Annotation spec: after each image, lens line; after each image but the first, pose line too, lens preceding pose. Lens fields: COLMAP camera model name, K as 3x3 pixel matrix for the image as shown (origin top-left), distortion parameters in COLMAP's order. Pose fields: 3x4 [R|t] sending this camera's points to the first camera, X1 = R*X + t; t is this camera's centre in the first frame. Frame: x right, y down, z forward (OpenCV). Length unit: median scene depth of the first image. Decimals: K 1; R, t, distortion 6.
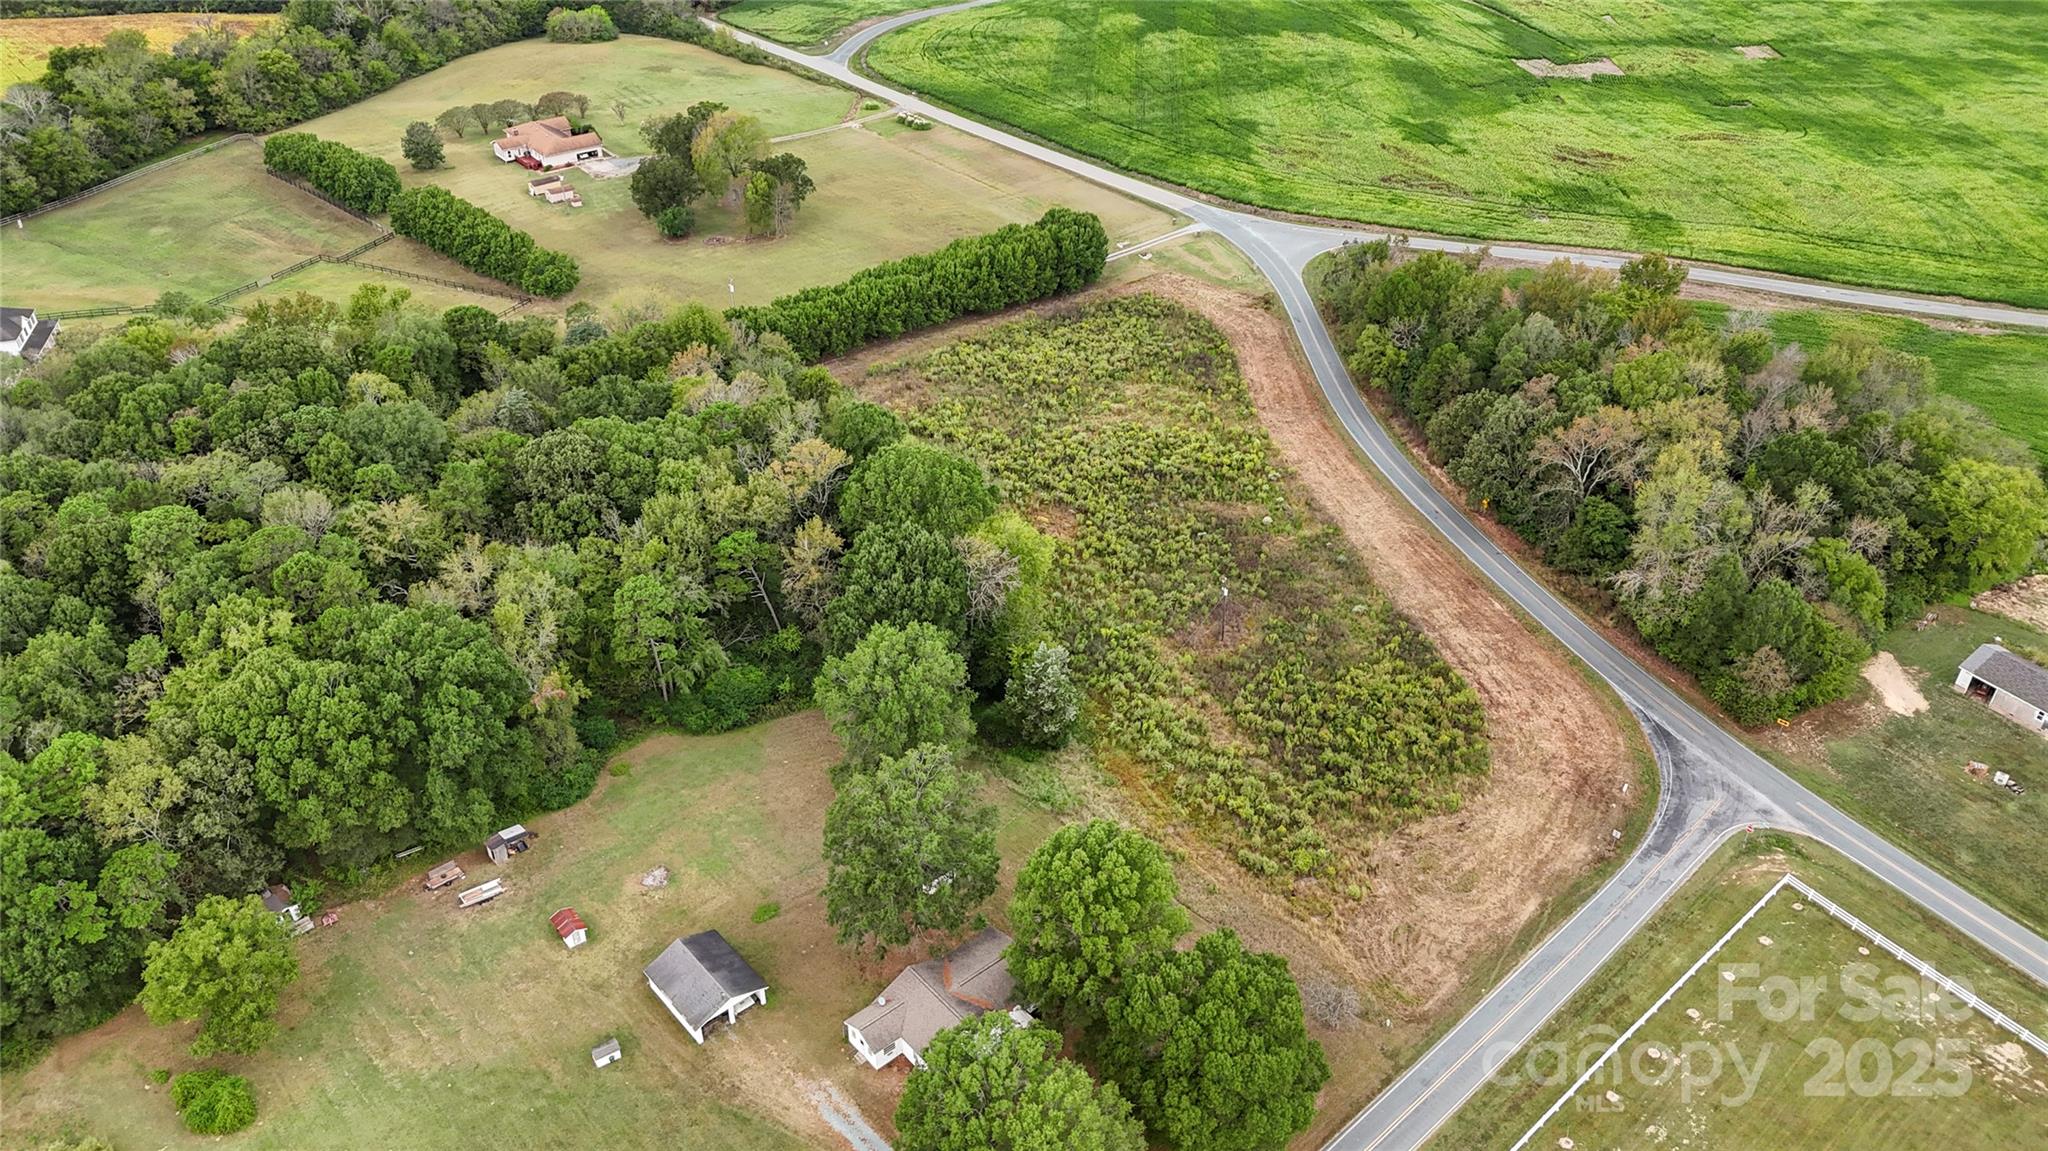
lens RADIAL K [[1513.9, 0, 1023.0], [0, 1513.9, 566.1], [0, 0, 1]] dist [0.069605, -0.062455]
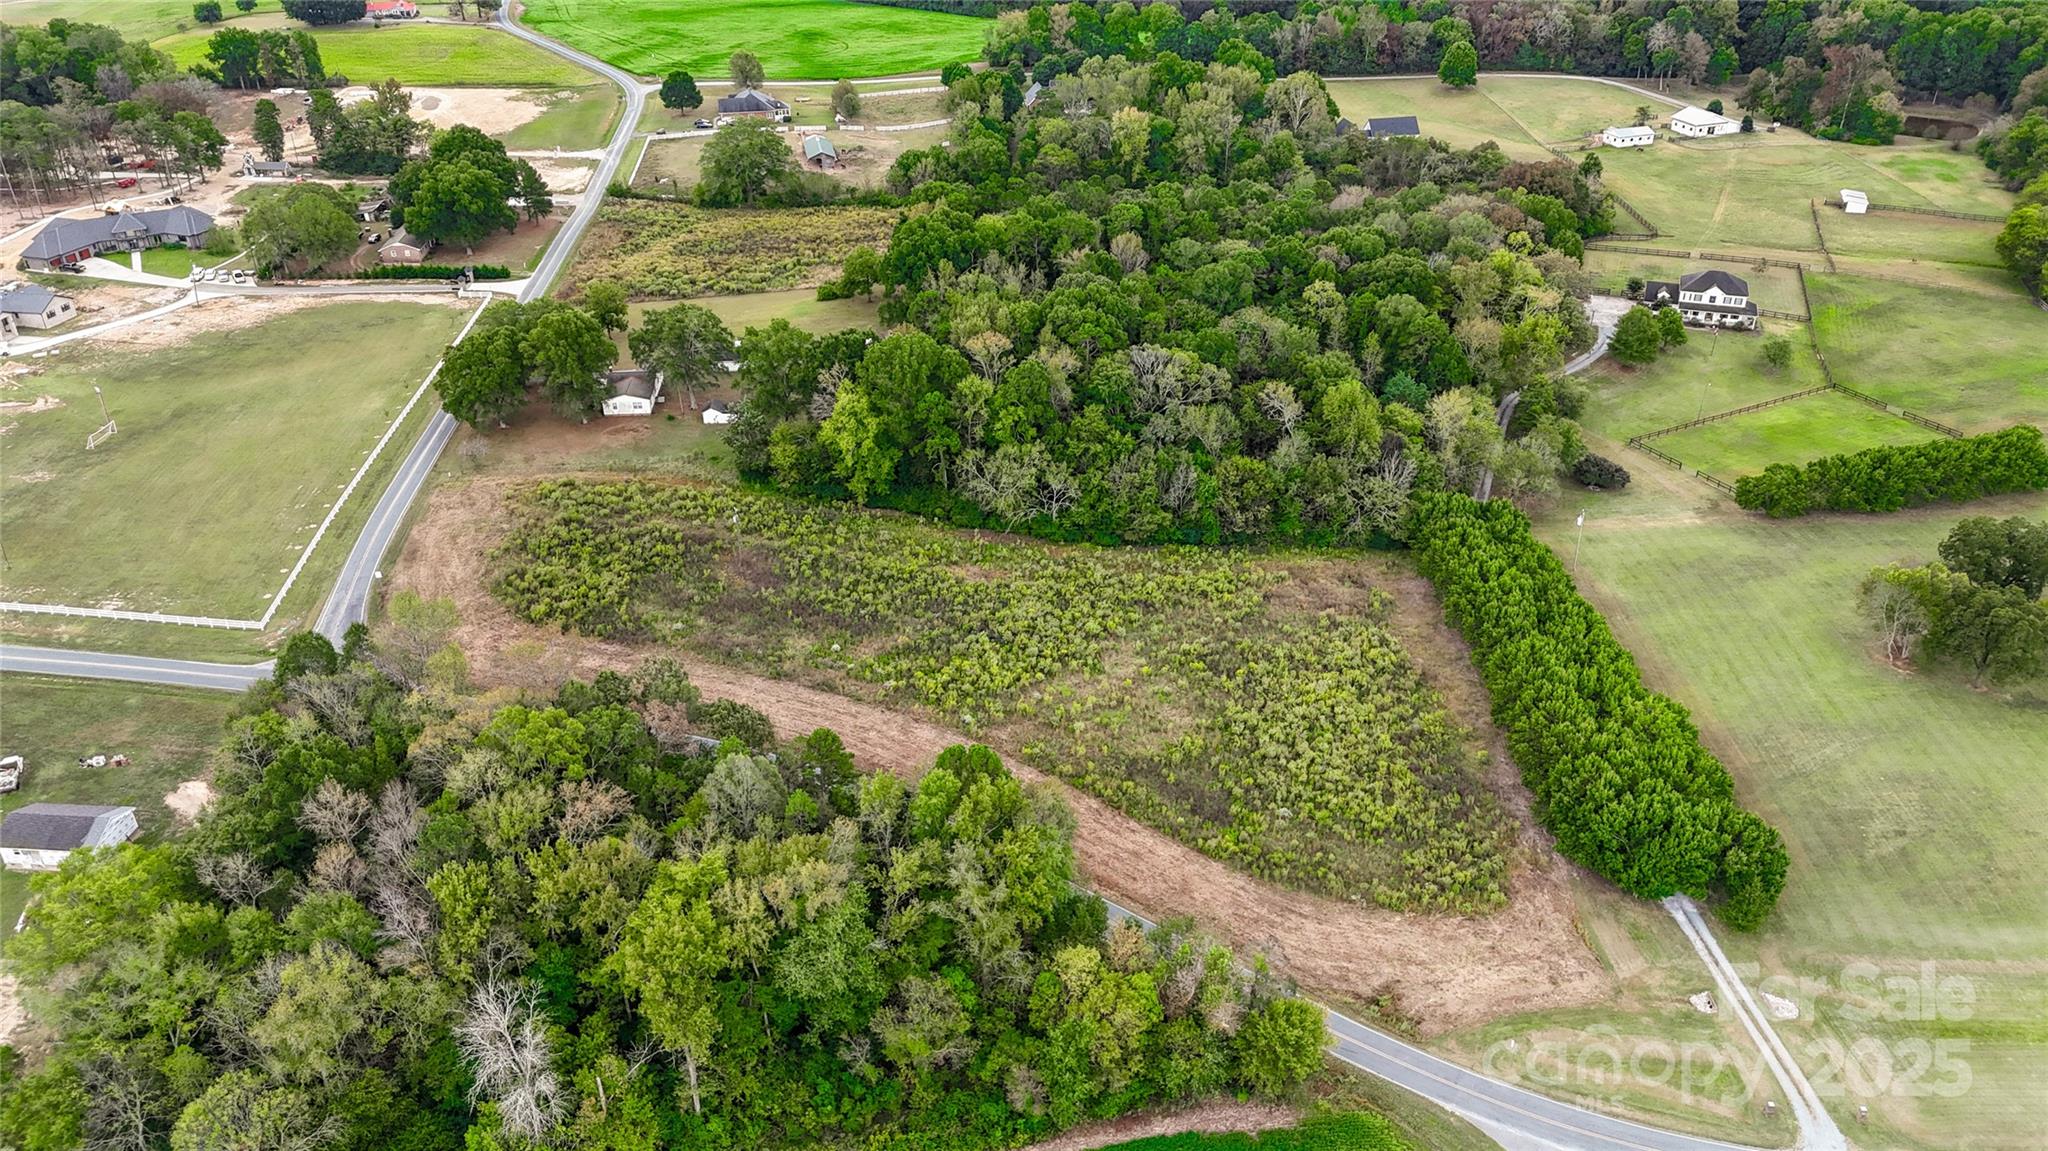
lens RADIAL K [[1502.1, 0, 1024.0], [0, 1502.1, 575.5], [0, 0, 1]] dist [0.079475, -0.091611]
pose [[-0.598405, 0.407972, -0.689544, 0.685577], [-0.427852, 0.564931, 0.705546, -0.736472], [0.677388, 0.717225, -0.163506, 1.119254]]
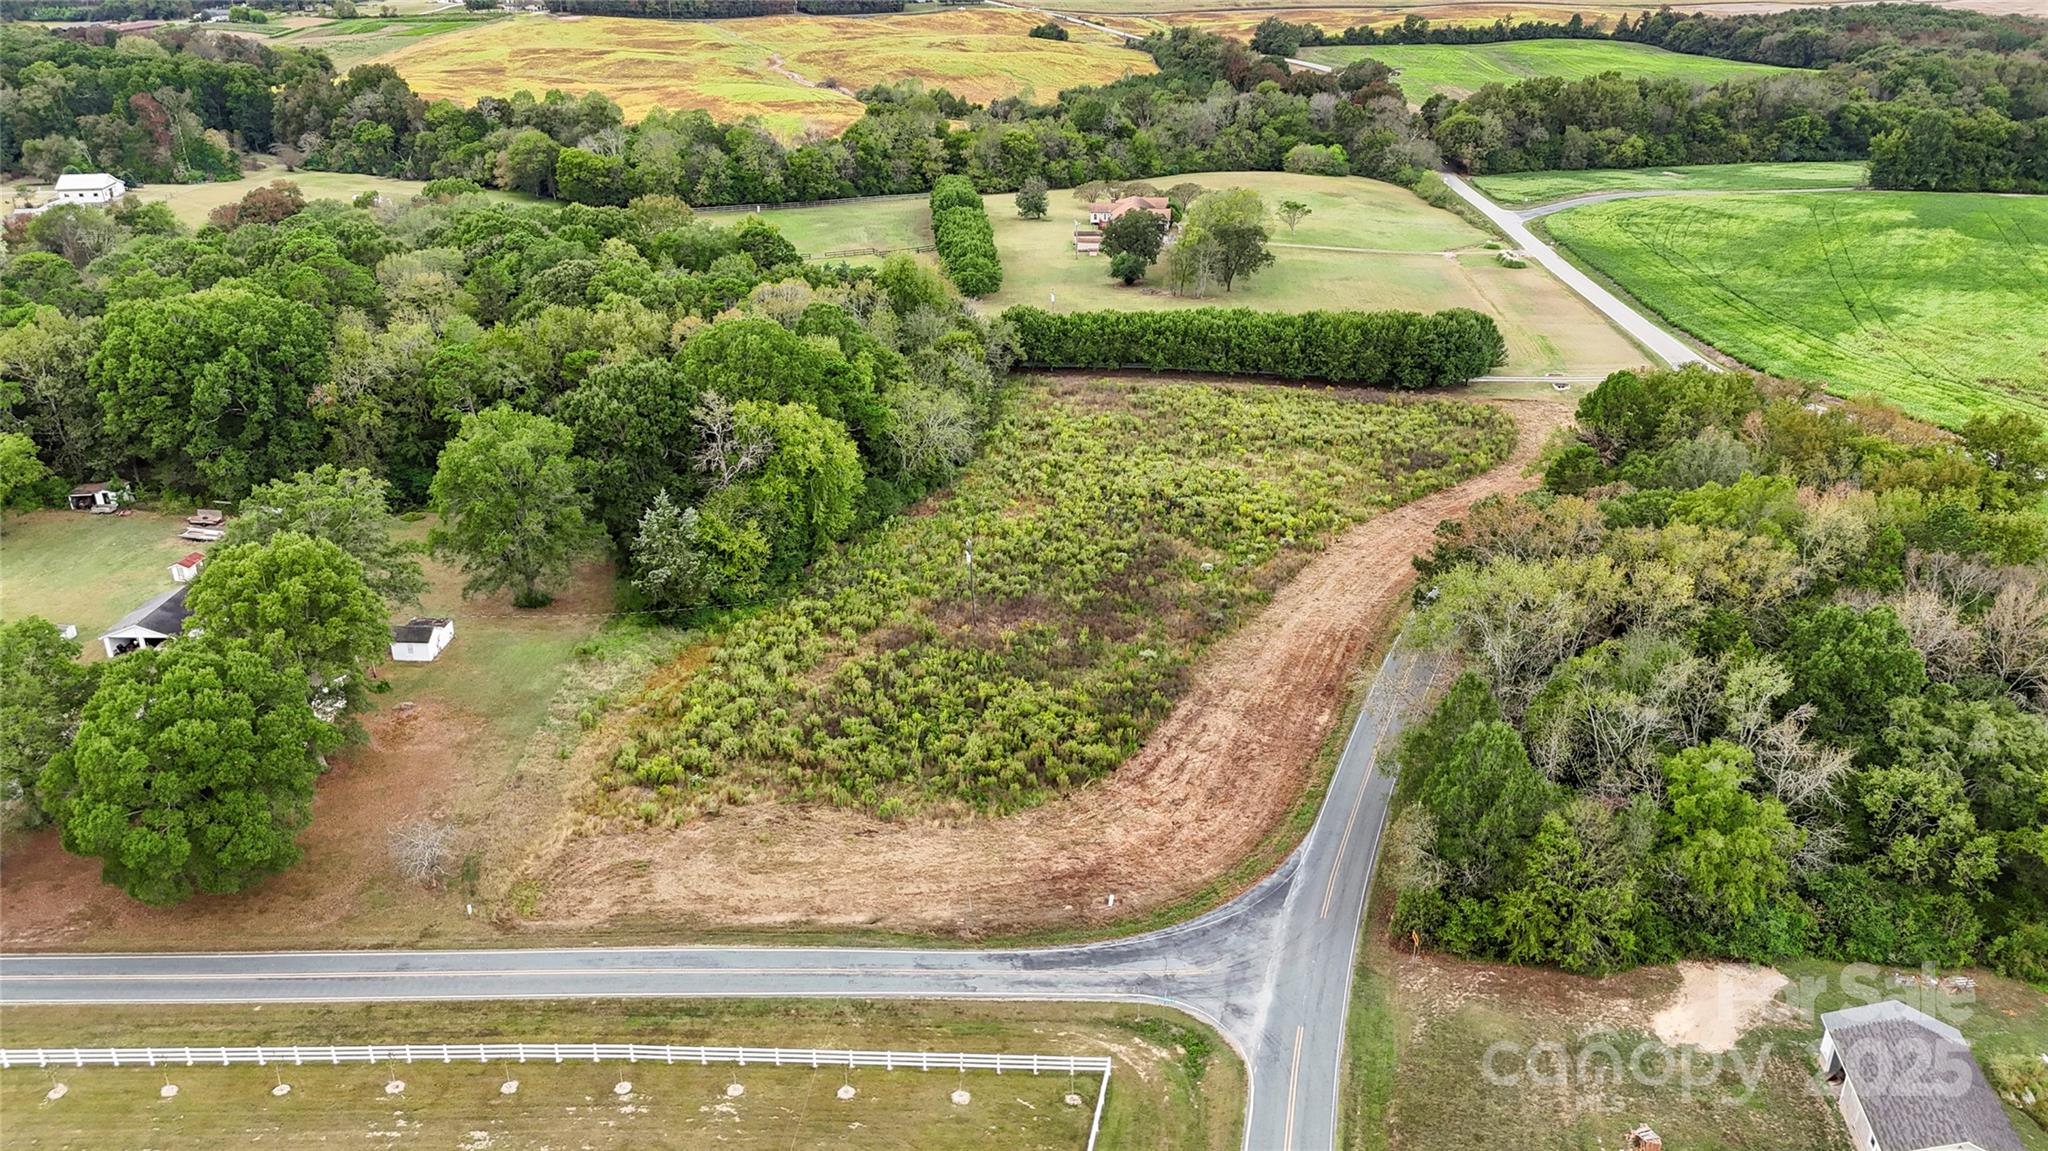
lens RADIAL K [[1503.7, 0, 1024.2], [0, 1503.7, 569.2], [0, 0, 1]] dist [0.079898, -0.078348]
pose [[0.739064, 0.271026, -0.616708, 0.537797], [-0.373006, 0.926982, -0.039629, 0.035548], [0.560937, 0.259324, 0.786194, 0.297810]]
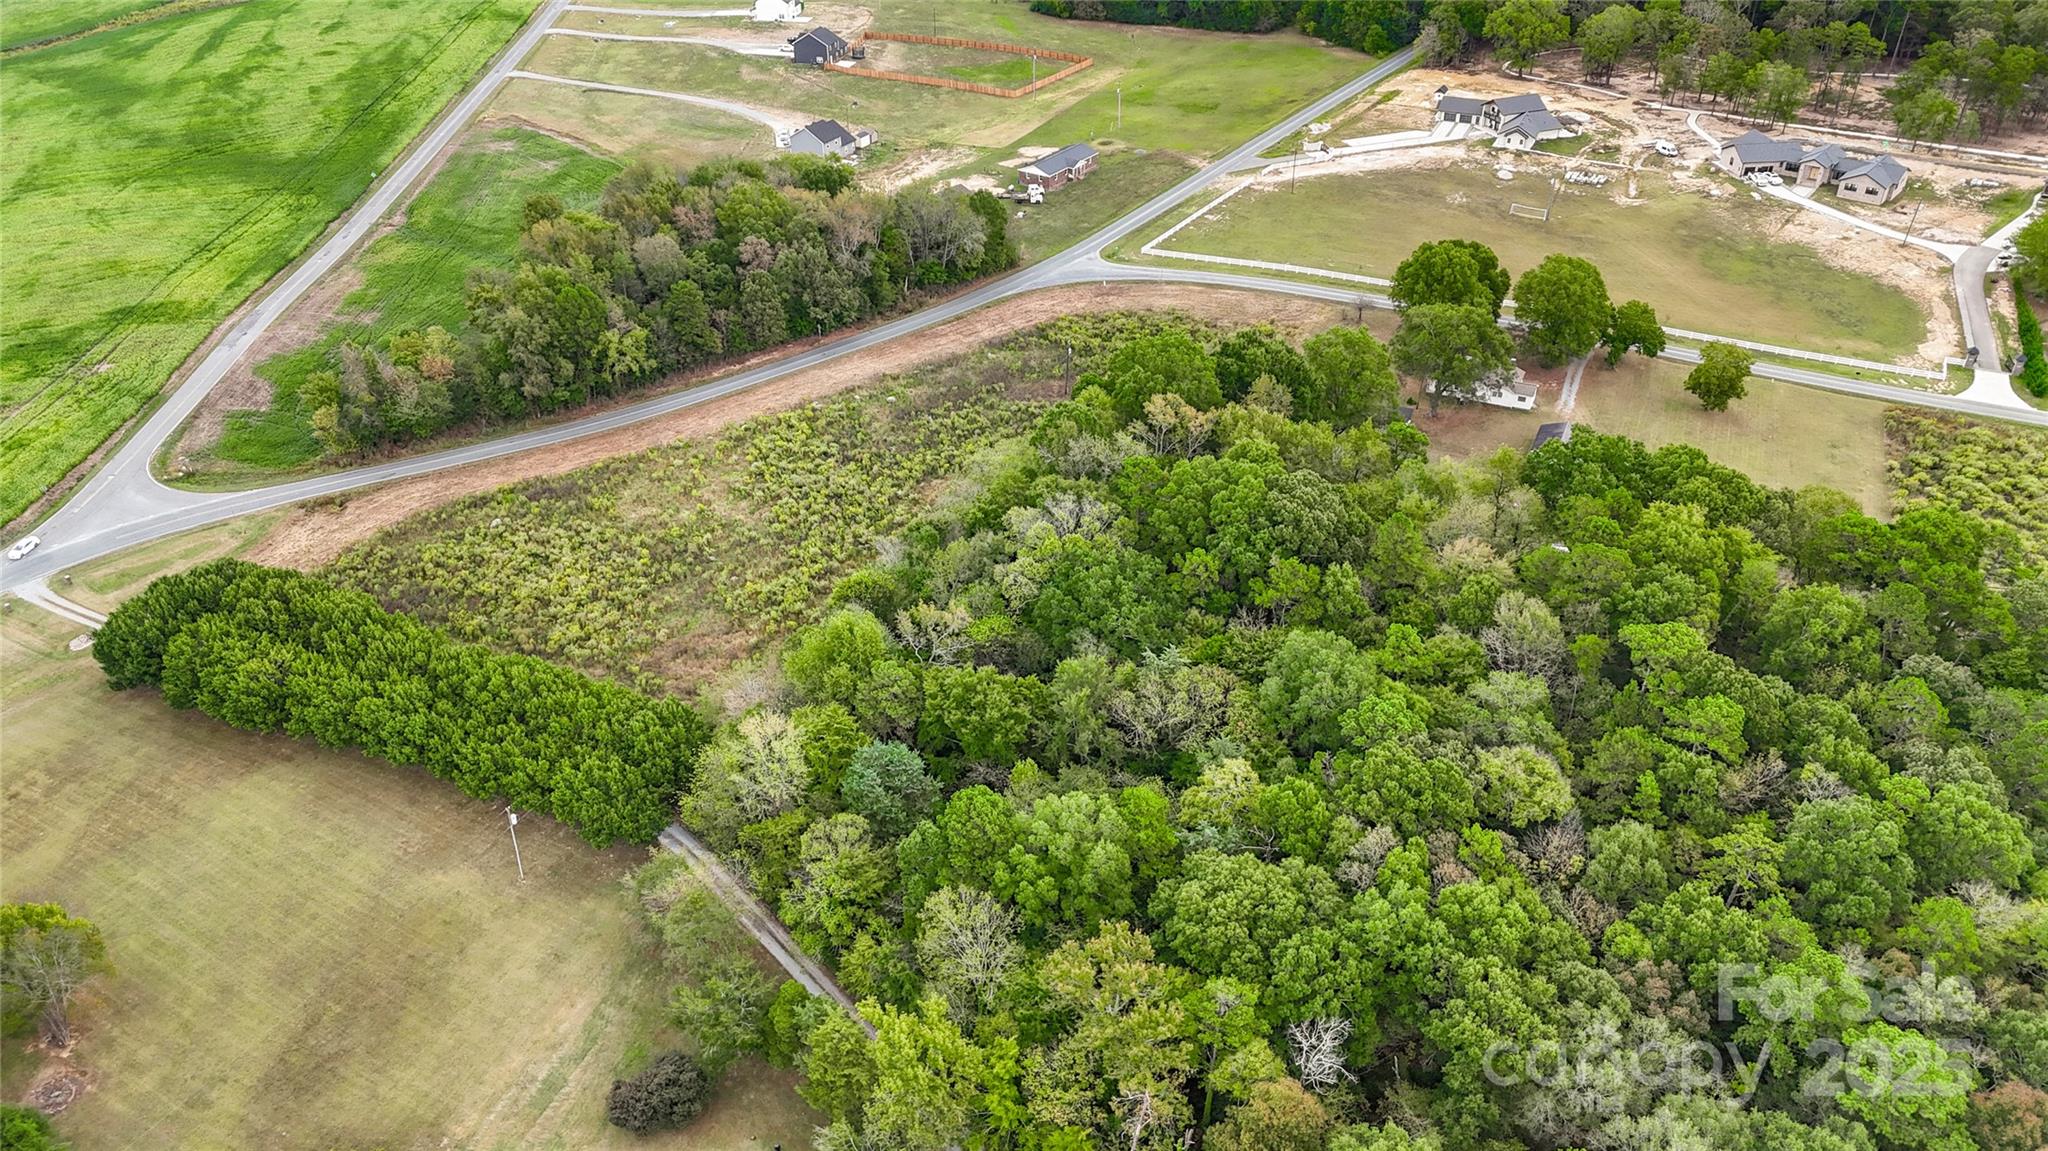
lens RADIAL K [[1513.9, 0, 1023.0], [0, 1513.9, 566.1], [0, 0, 1]] dist [0.069605, -0.062455]
pose [[-0.400893, -0.486144, 0.776498, -0.807940], [0.512735, 0.583343, 0.629932, -0.603386], [-0.759202, 0.650673, 0.015405, 0.913634]]
